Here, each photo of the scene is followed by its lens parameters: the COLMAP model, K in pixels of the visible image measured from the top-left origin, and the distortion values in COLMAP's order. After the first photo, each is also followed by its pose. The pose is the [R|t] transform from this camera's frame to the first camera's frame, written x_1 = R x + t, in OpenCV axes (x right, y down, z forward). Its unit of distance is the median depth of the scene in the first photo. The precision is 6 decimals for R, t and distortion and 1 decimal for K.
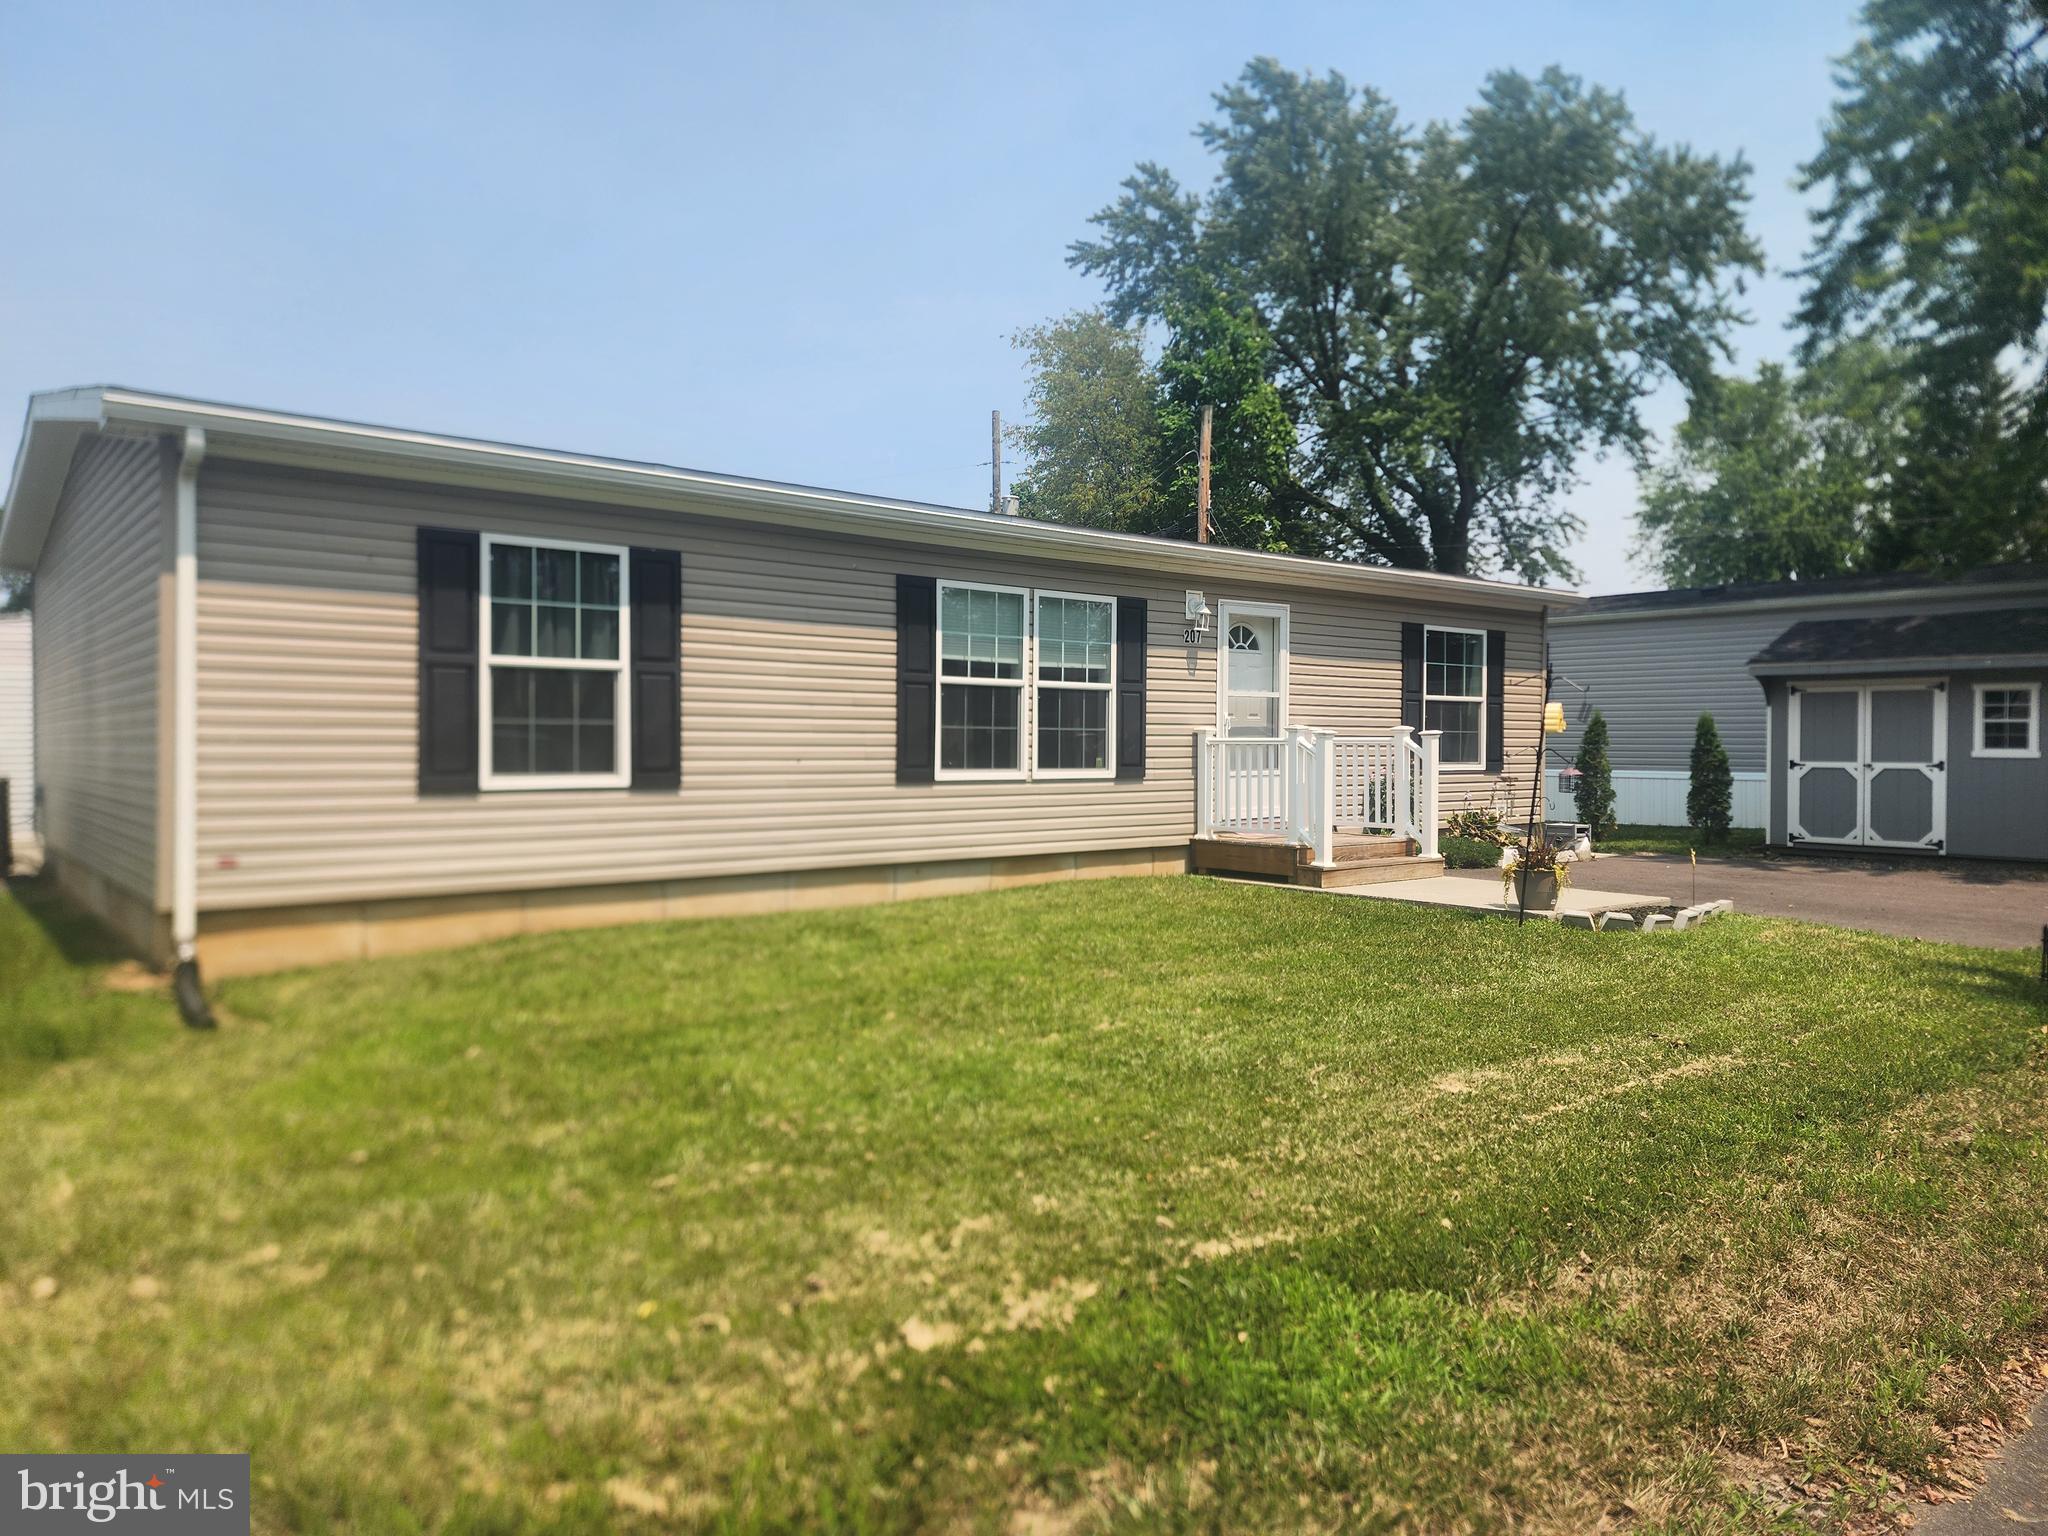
lens RADIAL K [[1356.3, 0, 1022.1], [0, 1356.3, 796.3], [0, 0, 1]] dist [0.085521, -0.057604]
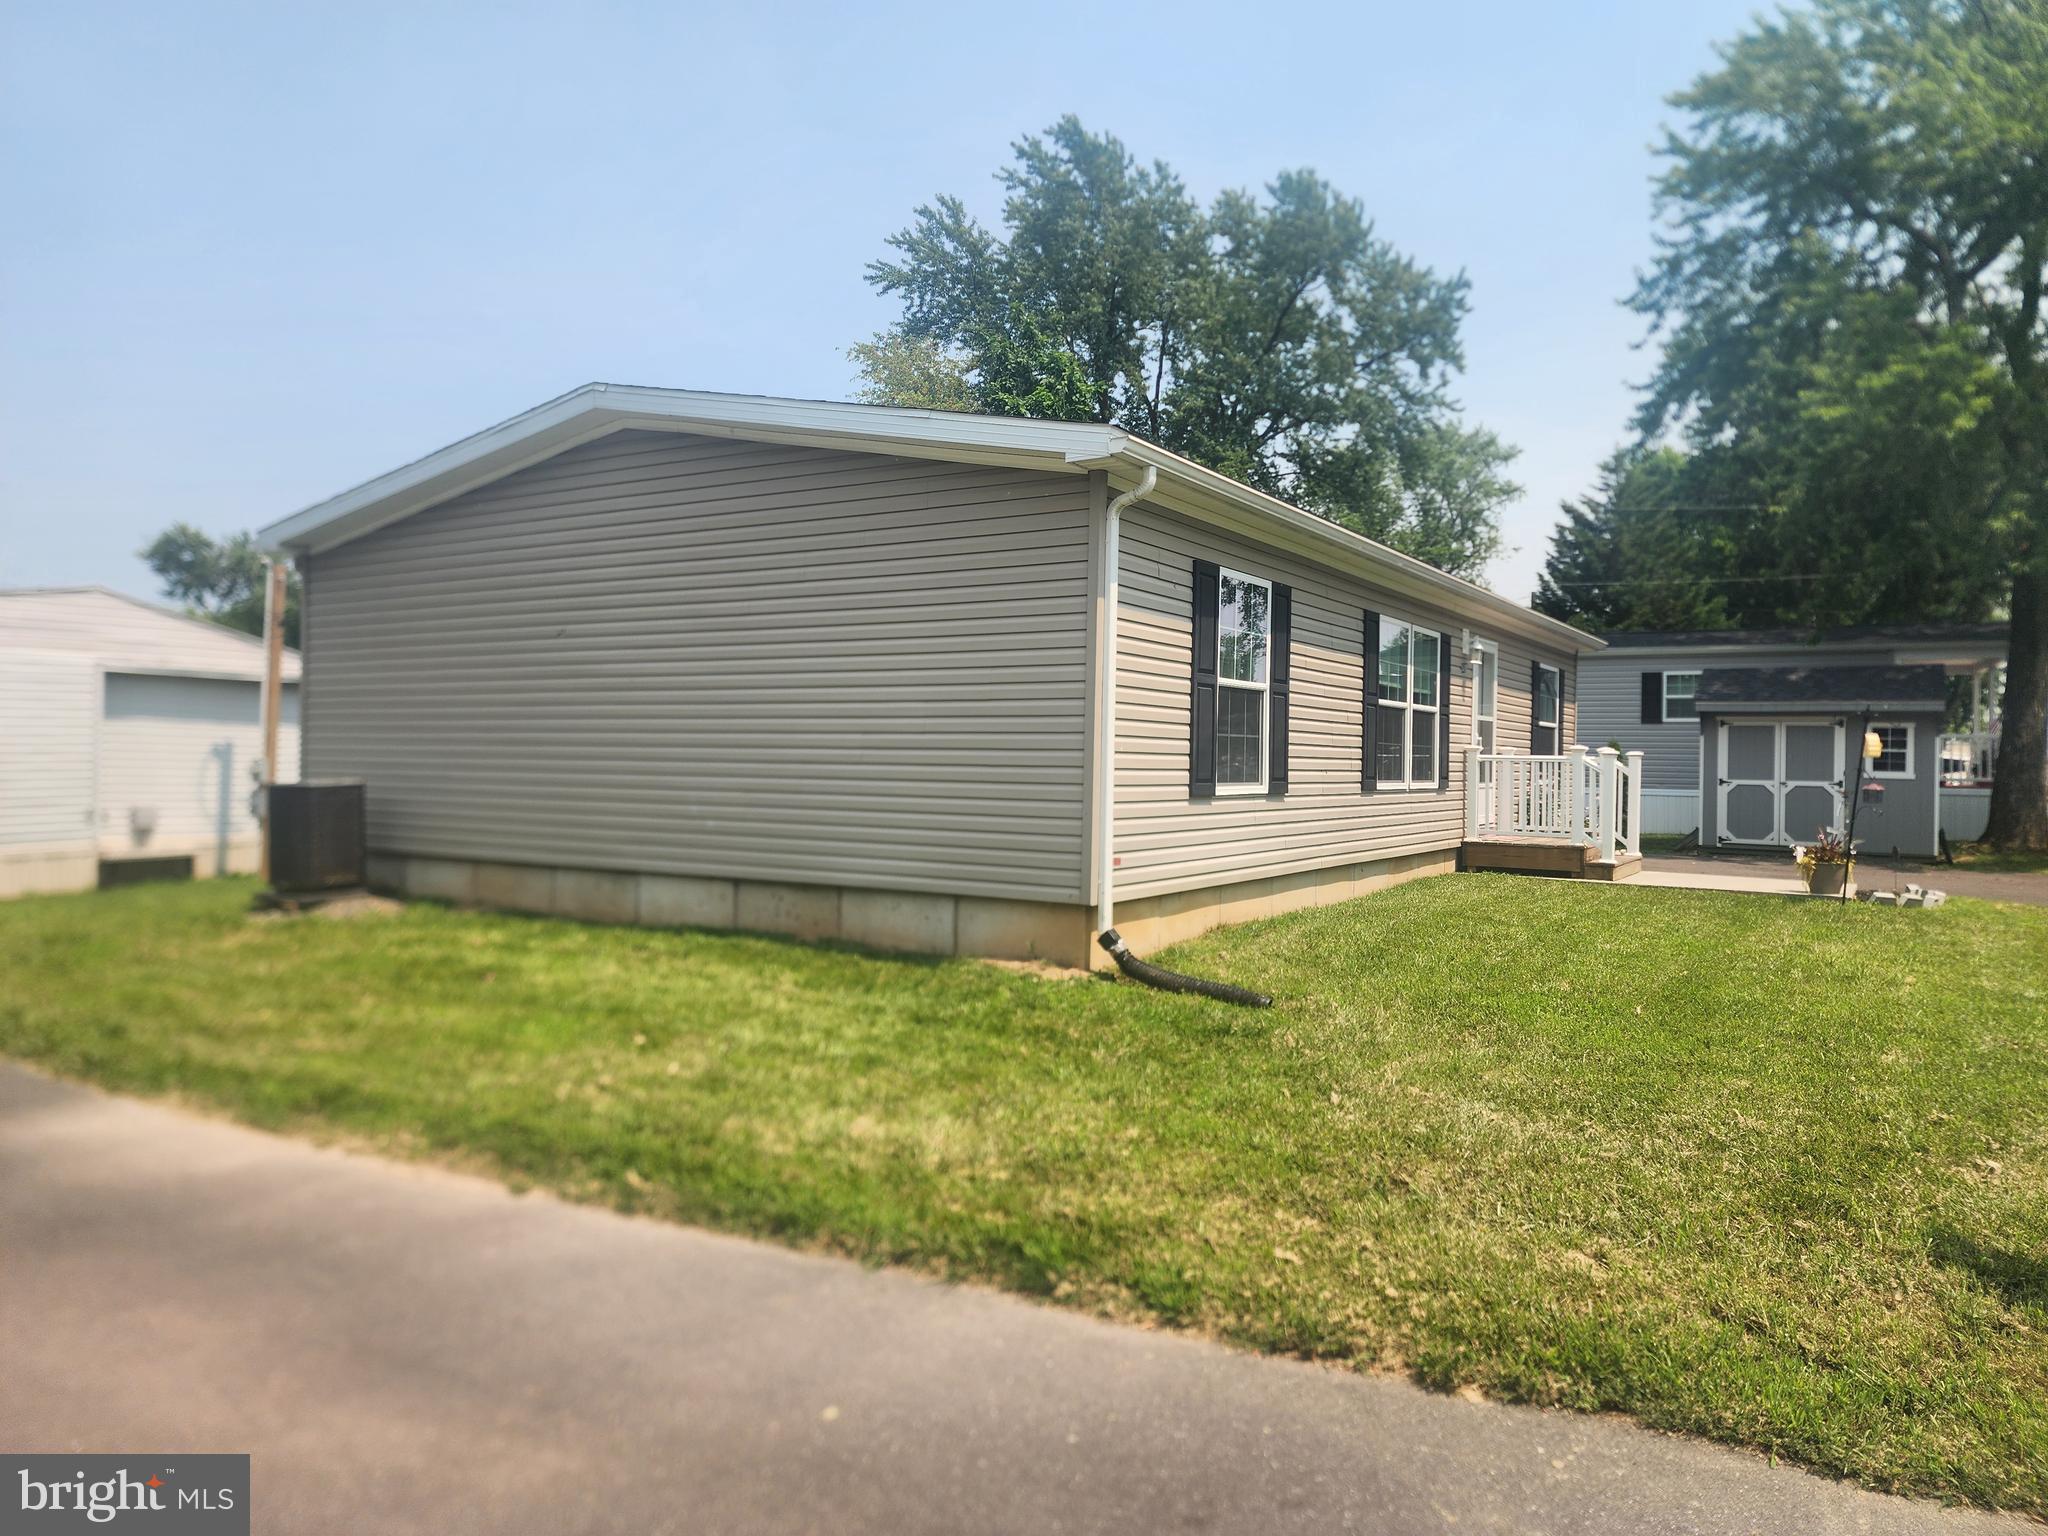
lens RADIAL K [[1385.6, 0, 1024.0], [0, 1385.6, 768.0], [0, 0, 1]] dist [0.079498, -0.075294]
pose [[0.943418, 0.010231, 0.331447, -0.479226], [-0.000388, 0.999557, -0.029752, 0.002903], [-0.331605, 0.027940, 0.943005, -0.001368]]
